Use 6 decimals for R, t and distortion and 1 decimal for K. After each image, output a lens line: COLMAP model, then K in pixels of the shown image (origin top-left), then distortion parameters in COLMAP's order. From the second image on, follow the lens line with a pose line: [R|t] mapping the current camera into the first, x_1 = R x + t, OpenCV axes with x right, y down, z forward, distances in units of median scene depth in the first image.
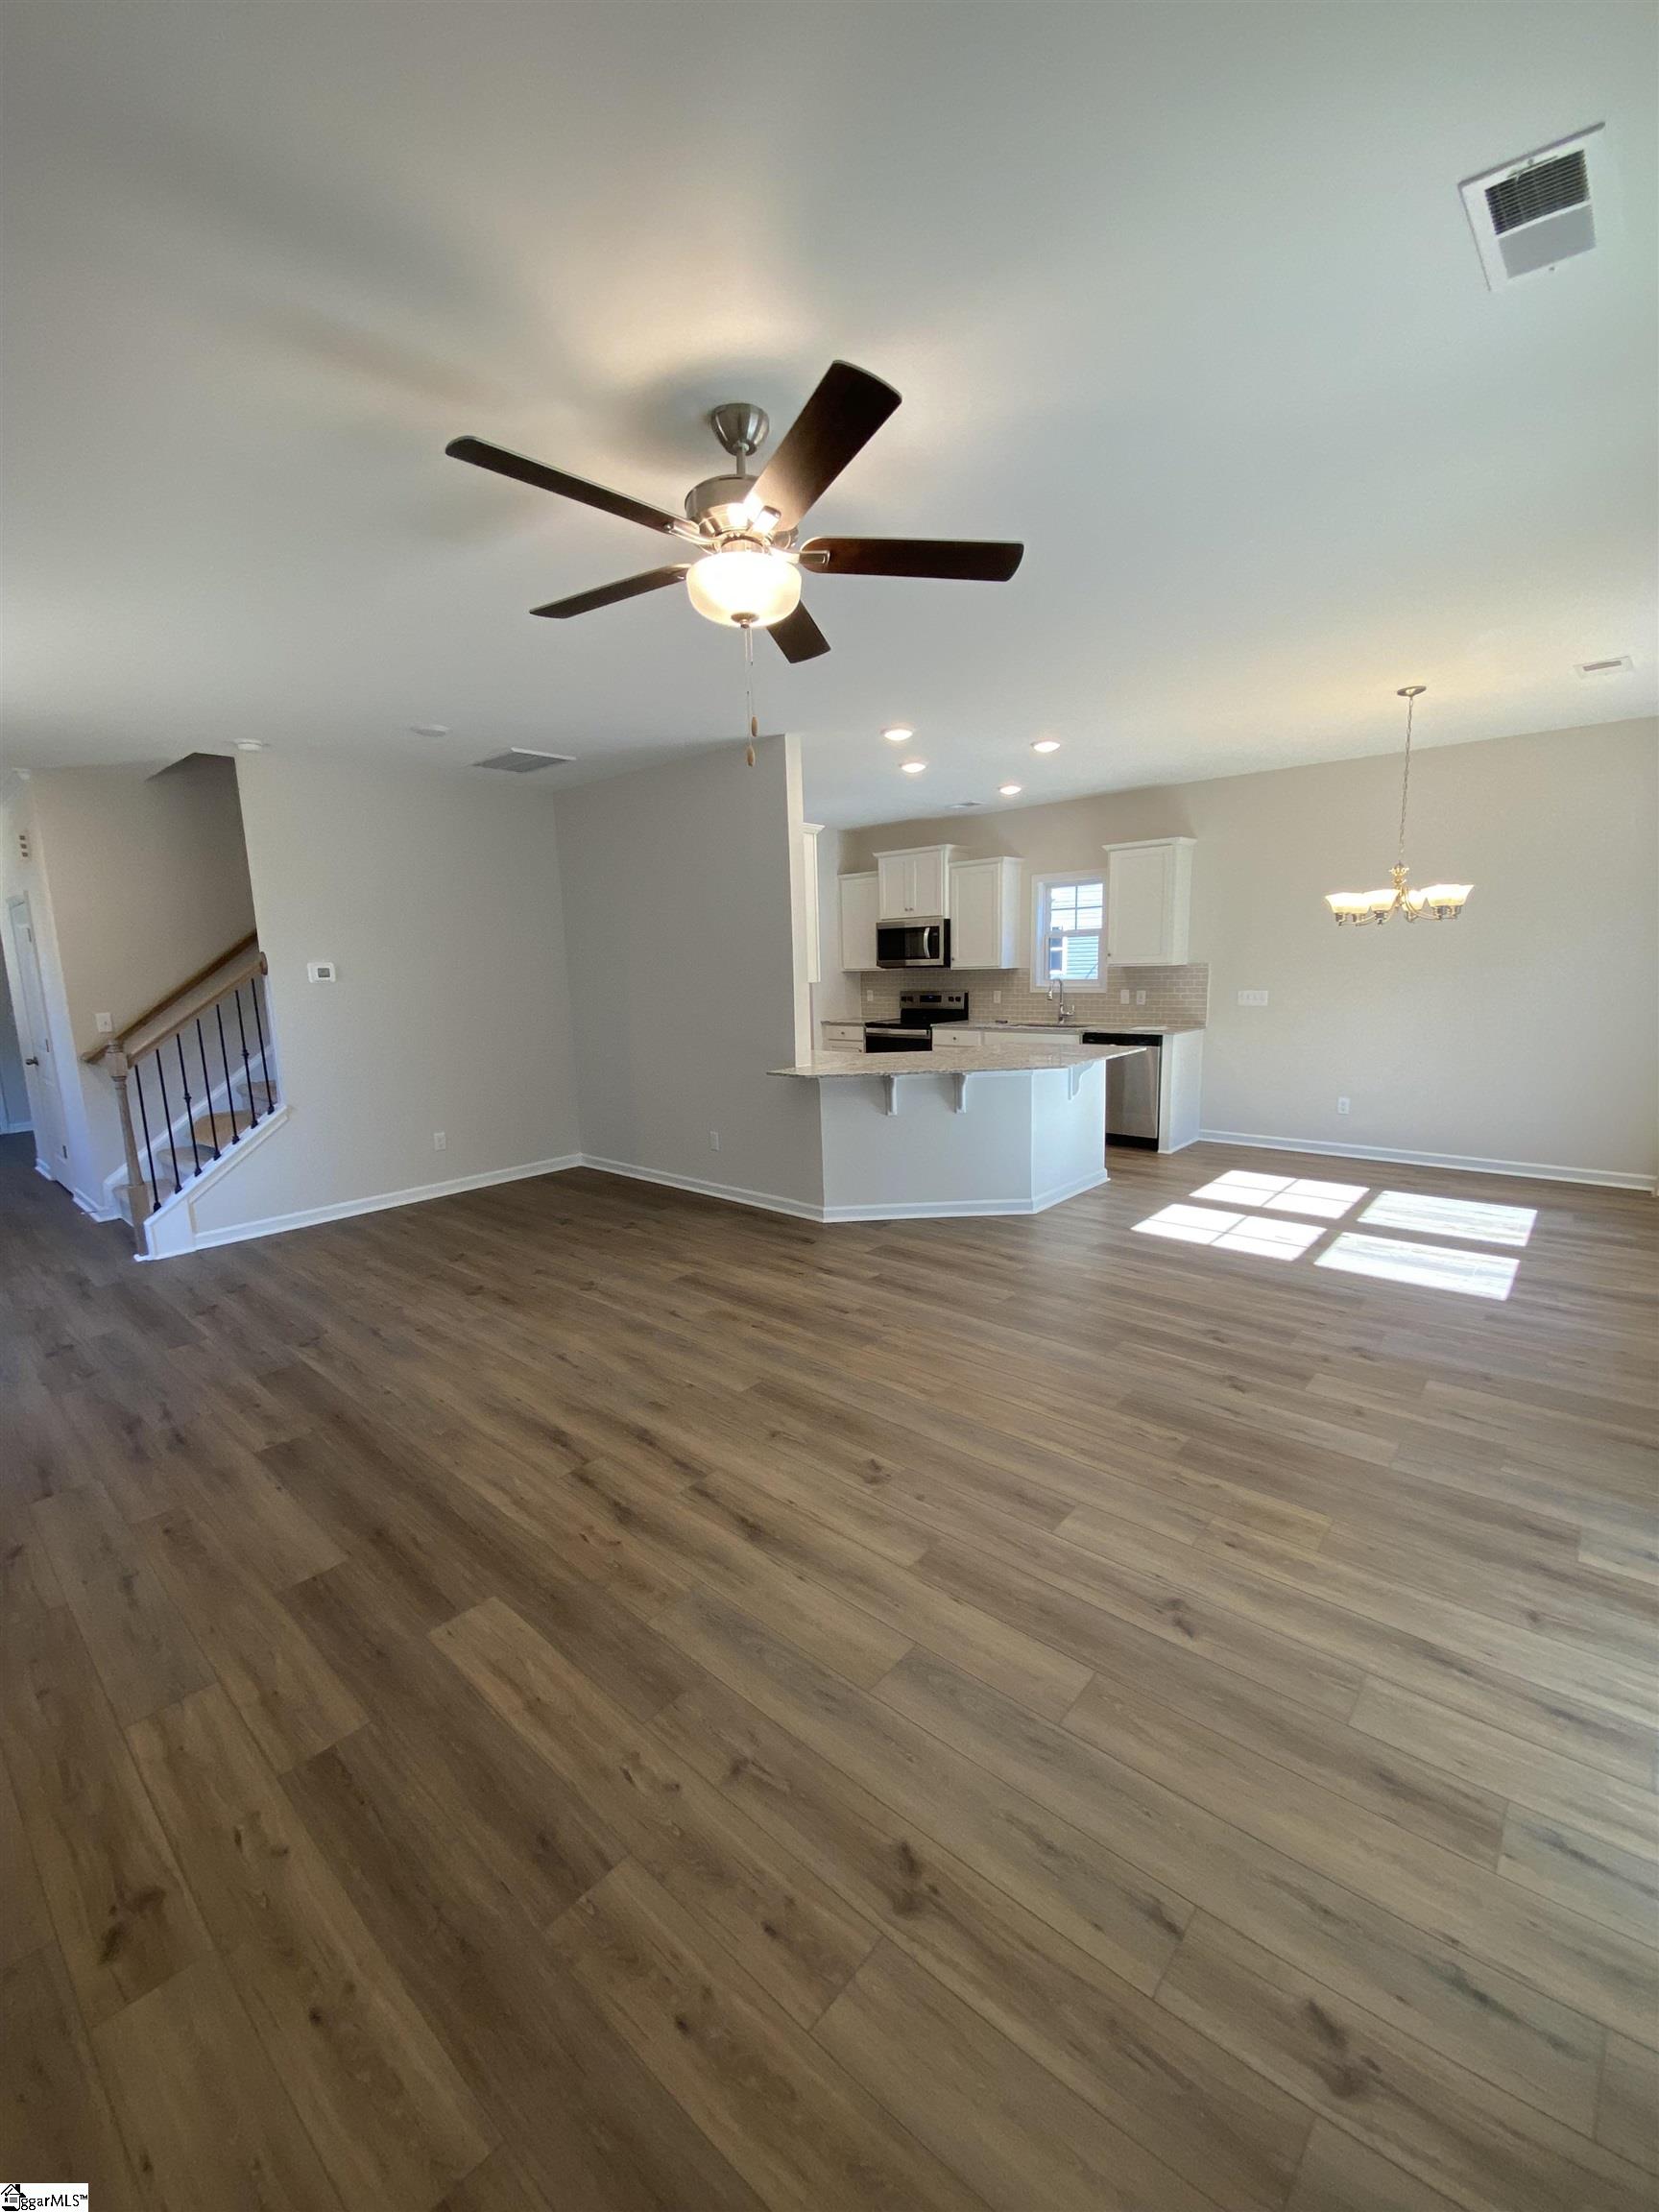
lens RADIAL K [[888.8, 0, 837.9], [0, 888.8, 1103.9], [0, 0, 1]] dist [-0.000220, -0.011596]
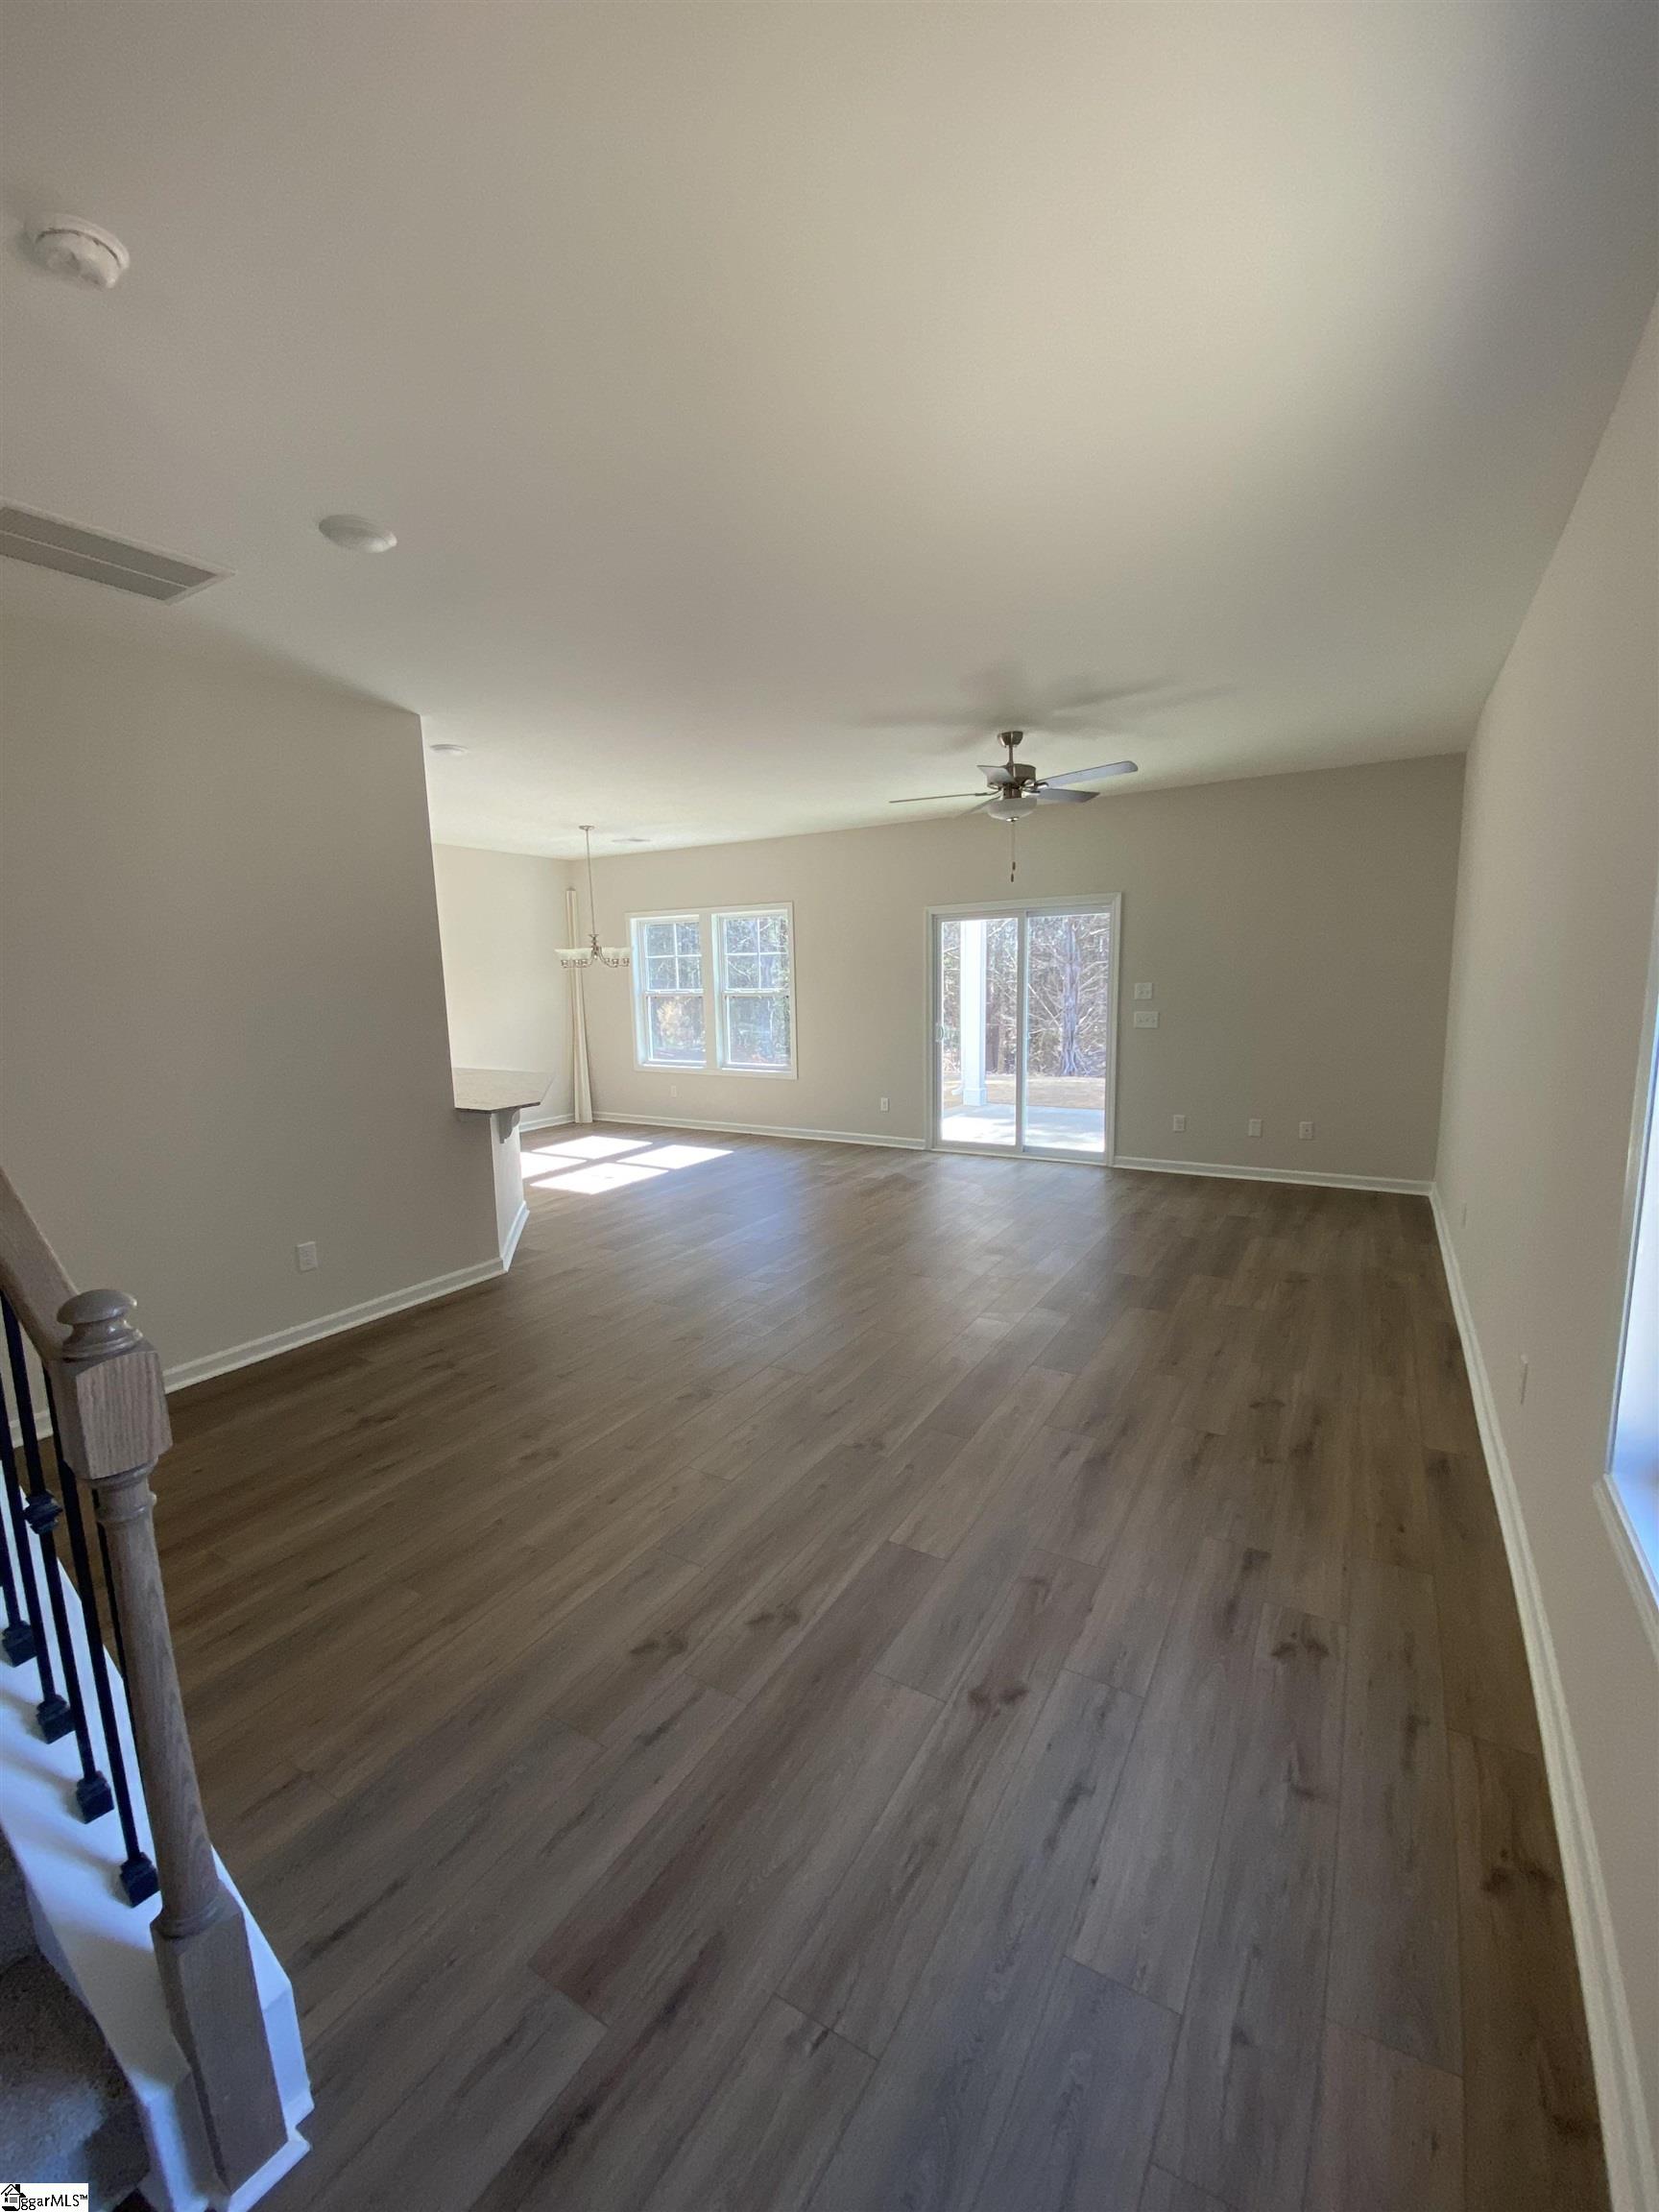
lens RADIAL K [[888.8, 0, 837.9], [0, 888.8, 1103.9], [0, 0, 1]] dist [-0.000220, -0.011596]
pose [[-0.174972, -0.106474, 0.978799, -1.676842], [0.204298, 0.968572, 0.141882, -0.164403], [-0.963144, 0.224792, -0.147721, 1.380023]]
